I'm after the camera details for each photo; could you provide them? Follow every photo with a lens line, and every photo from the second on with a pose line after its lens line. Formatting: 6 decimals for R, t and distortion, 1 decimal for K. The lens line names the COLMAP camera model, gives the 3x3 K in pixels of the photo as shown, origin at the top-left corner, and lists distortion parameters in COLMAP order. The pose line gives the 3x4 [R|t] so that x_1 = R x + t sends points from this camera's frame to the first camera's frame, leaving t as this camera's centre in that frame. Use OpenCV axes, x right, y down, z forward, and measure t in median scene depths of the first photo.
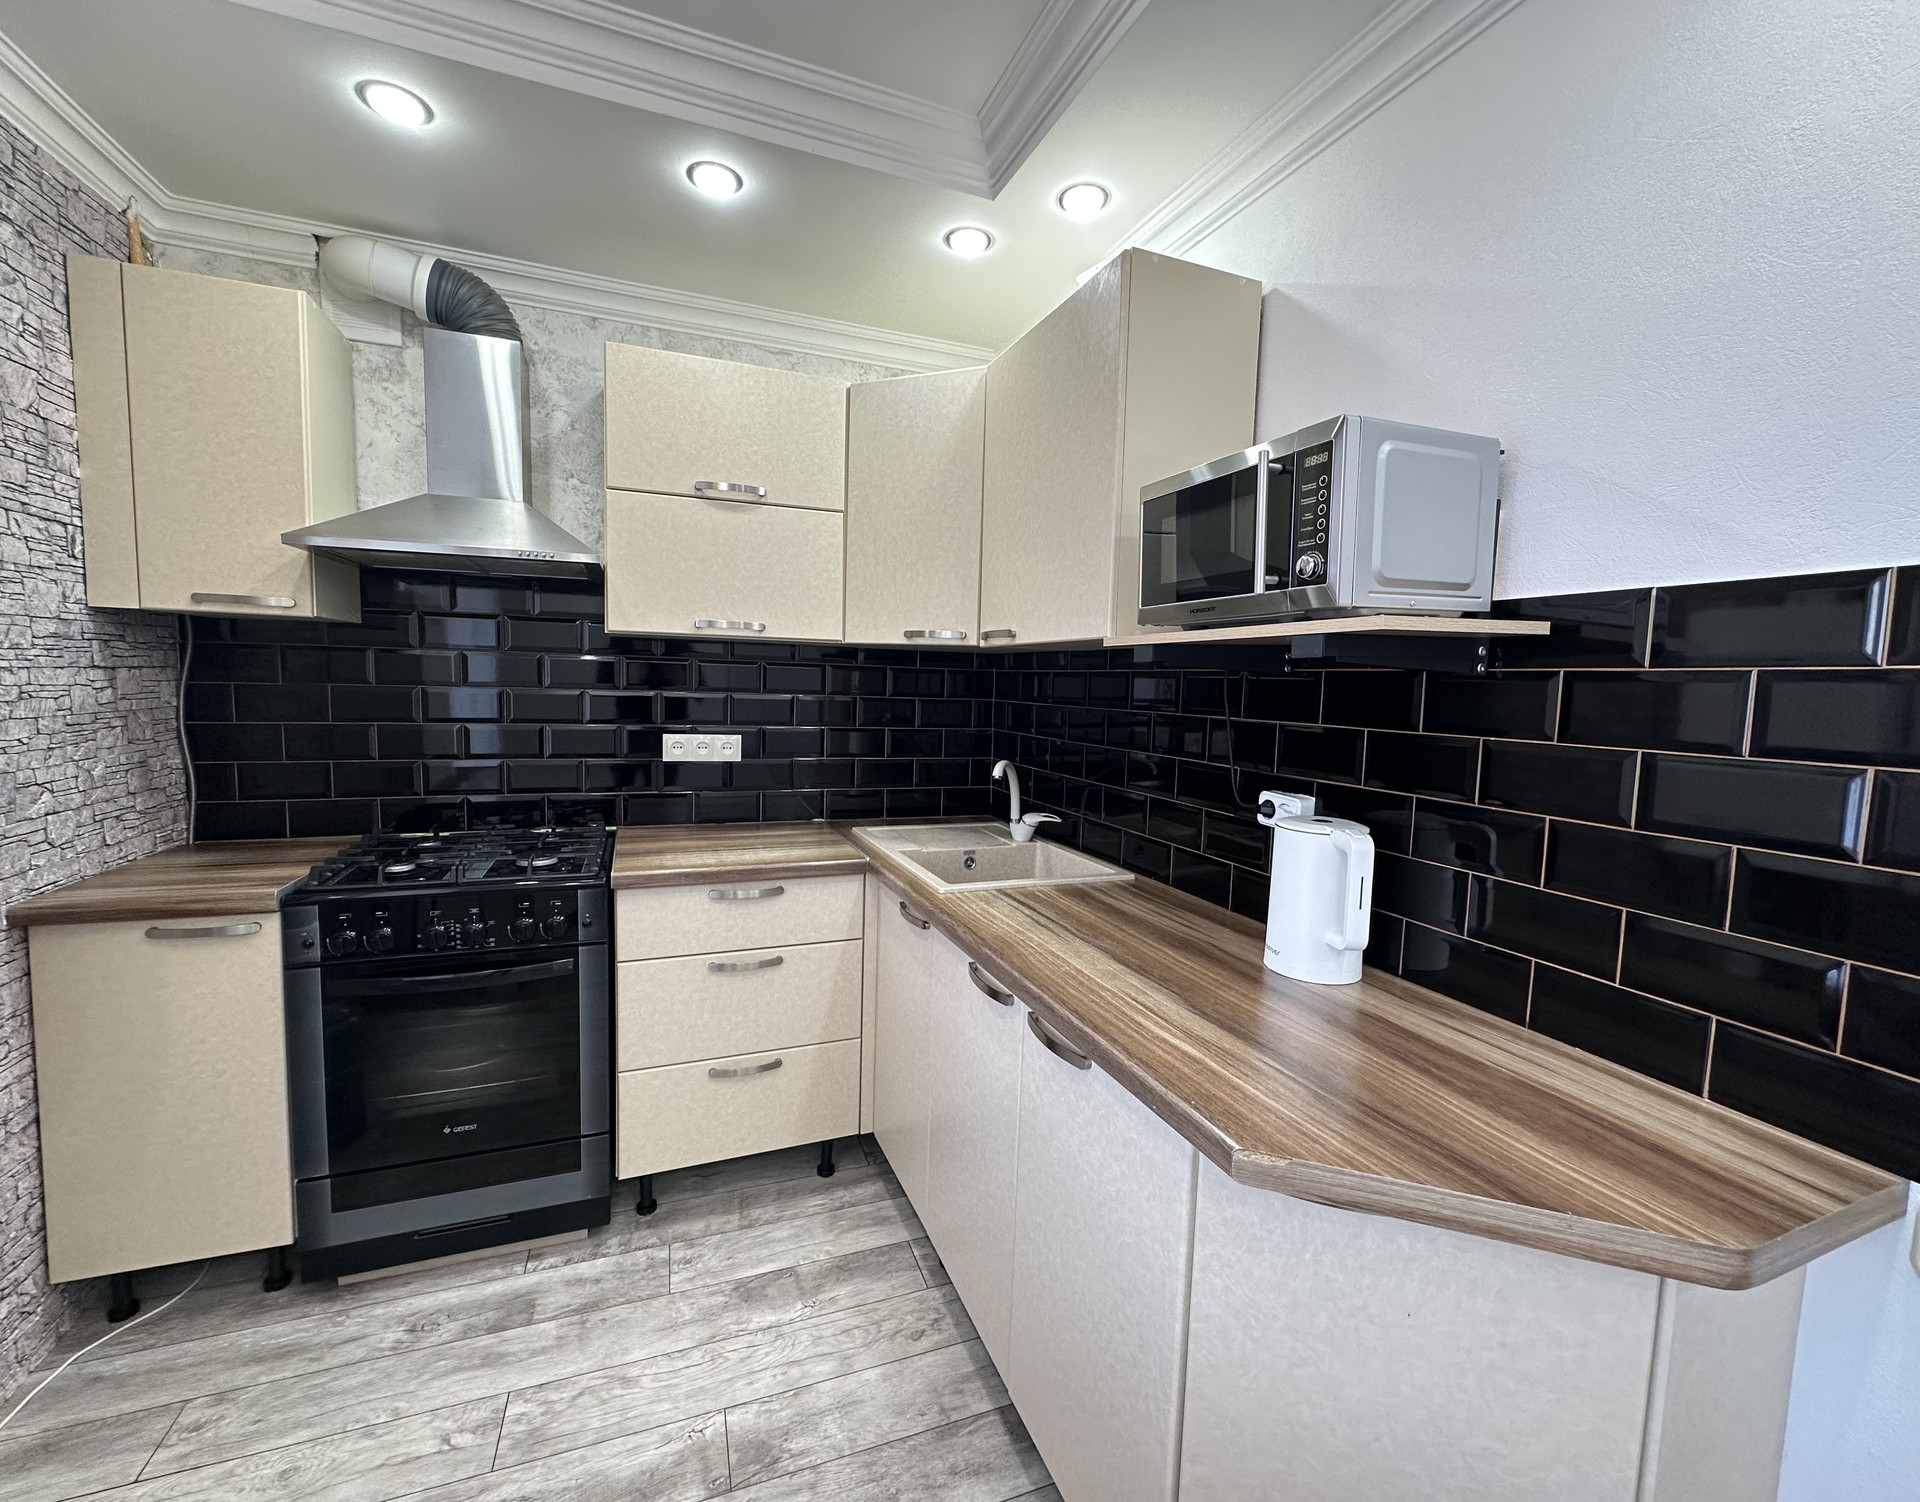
lens RADIAL K [[787.3, 0, 953.4], [0, 787.3, 748.3], [0, 0, 1]] dist [-0.003052, 0.000332]
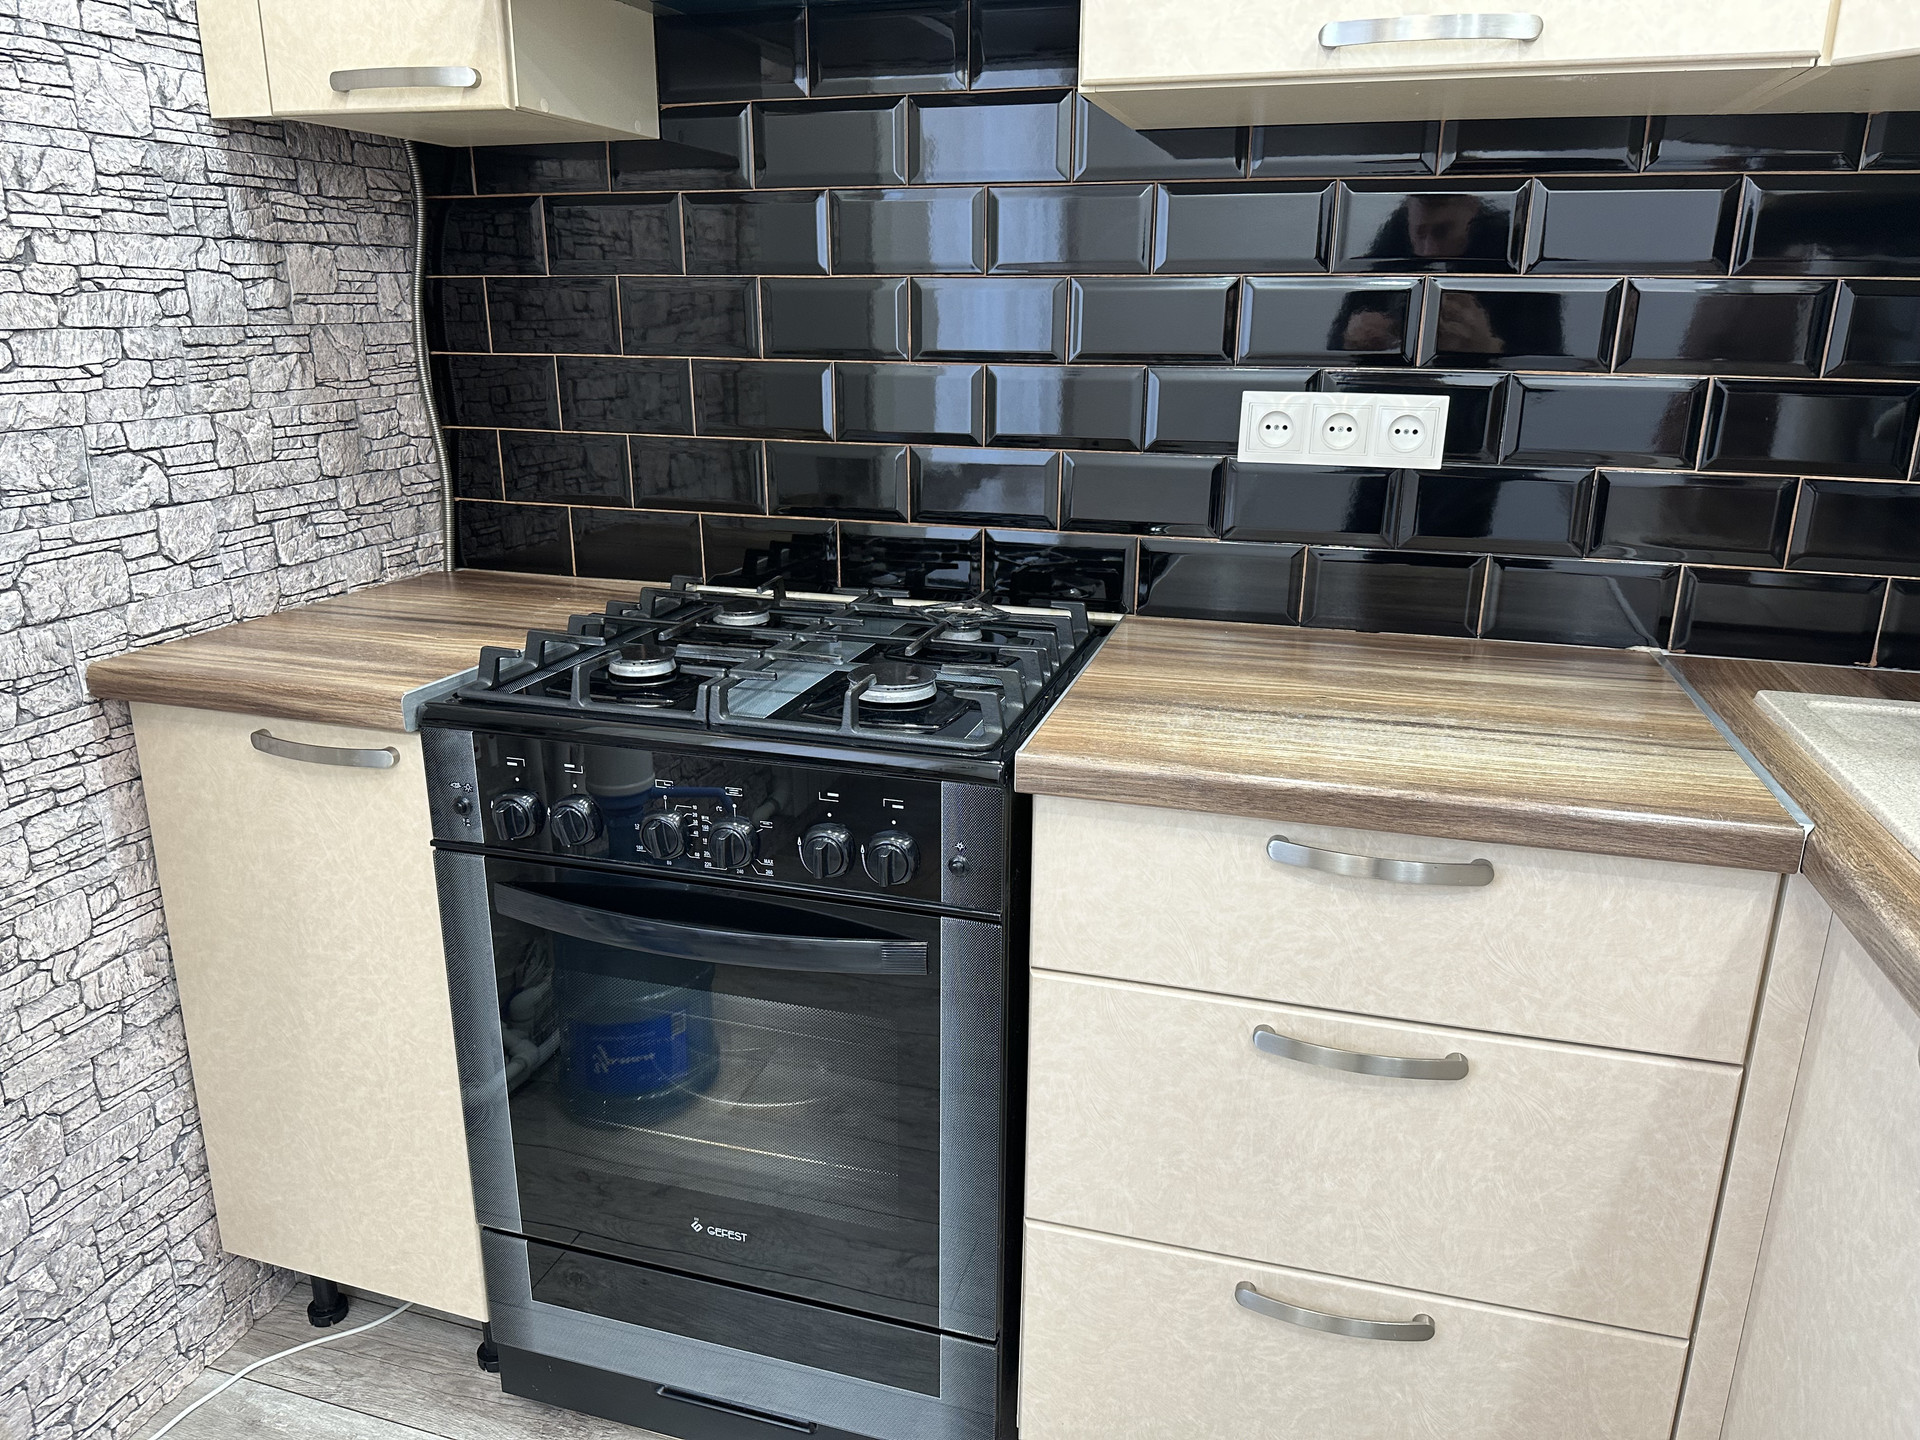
lens RADIAL K [[1353.3, 0, 967.1], [0, 1353.3, 721.5], [0, 0, 1]] dist [0.015040, -0.017377]
pose [[0.795641, 0.153251, -0.586063, -0.078856], [-0.034984, 0.977480, 0.208108, 0.010326], [0.604758, -0.145076, 0.783084, 0.496296]]
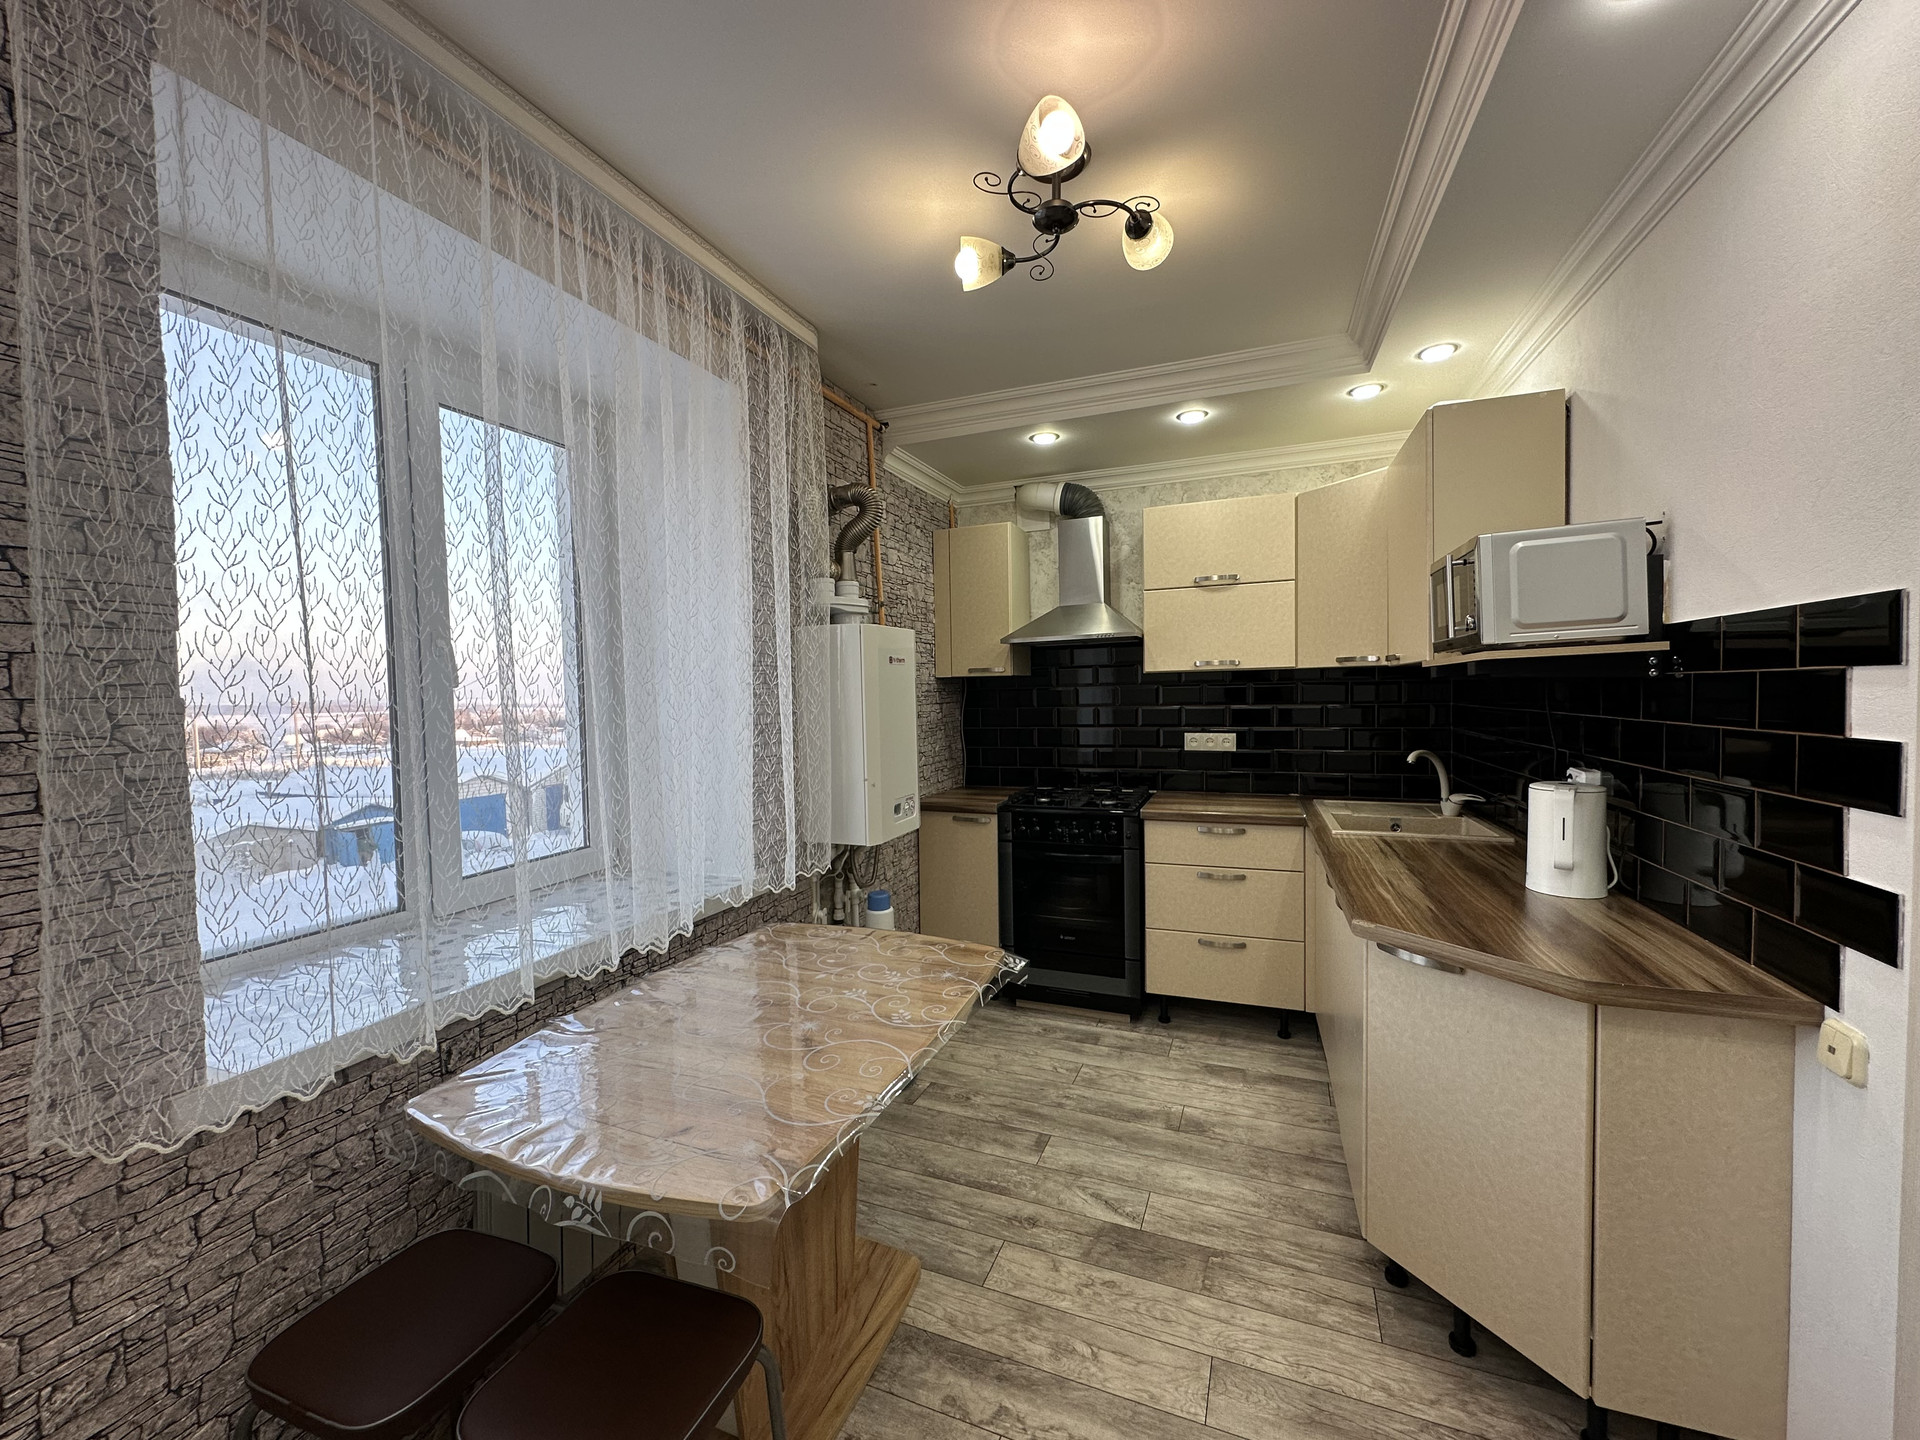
lens RADIAL K [[763.0, 0, 947.7], [0, 763.0, 730.7], [0, 0, 1]] dist [-0.001124, -0.000724]
pose [[0.720915, -0.009518, -0.692958, 0.456853], [-0.016909, 0.999366, -0.031317, 0.043703], [0.692817, 0.034294, 0.720297, -0.560752]]
